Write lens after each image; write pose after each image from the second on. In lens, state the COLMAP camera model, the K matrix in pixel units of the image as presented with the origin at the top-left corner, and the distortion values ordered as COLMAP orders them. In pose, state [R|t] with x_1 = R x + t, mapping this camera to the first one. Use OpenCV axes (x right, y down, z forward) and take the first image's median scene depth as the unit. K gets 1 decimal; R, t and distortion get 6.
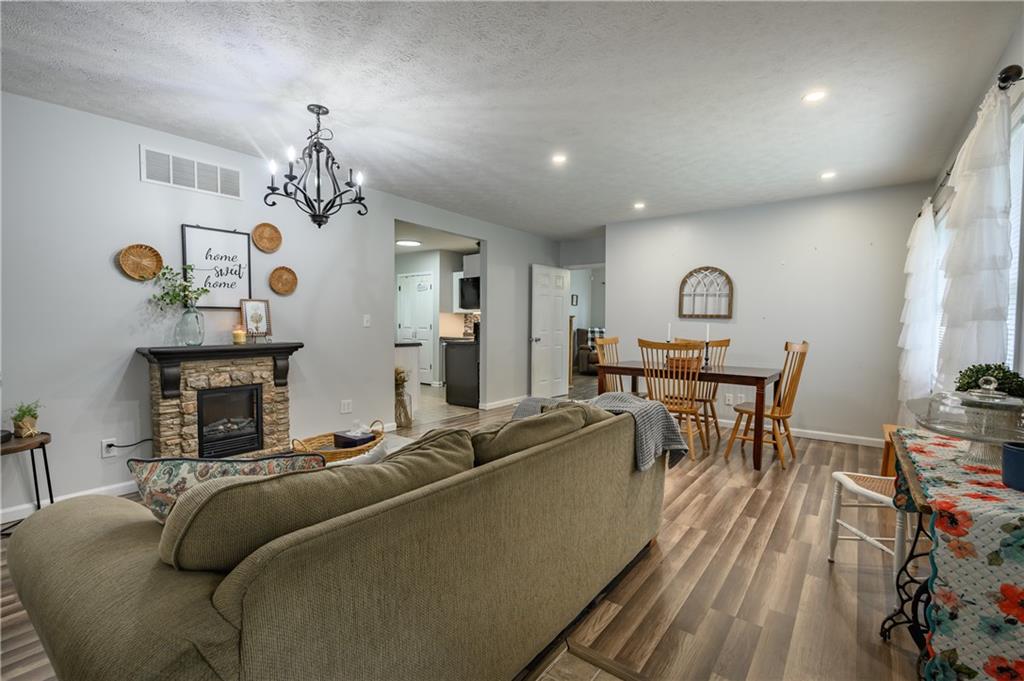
lens RADIAL K [[452.1, 0, 512.0], [0, 452.1, 340.5], [0, 0, 1]] dist [-0.000074, 0.000061]
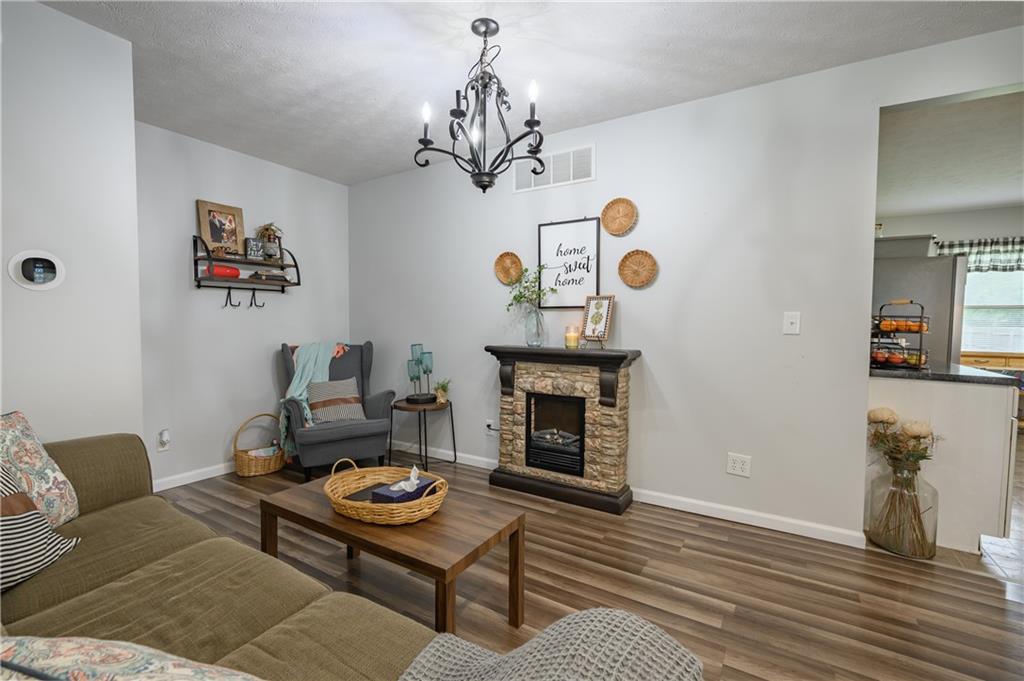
lens RADIAL K [[452.1, 0, 512.0], [0, 452.1, 340.5], [0, 0, 1]] dist [-0.000074, 0.000061]
pose [[0.099739, 0.042125, -0.994122, 0.250520], [-0.052006, 0.997959, 0.037070, -0.033454], [0.993654, 0.048003, 0.101726, 0.797818]]
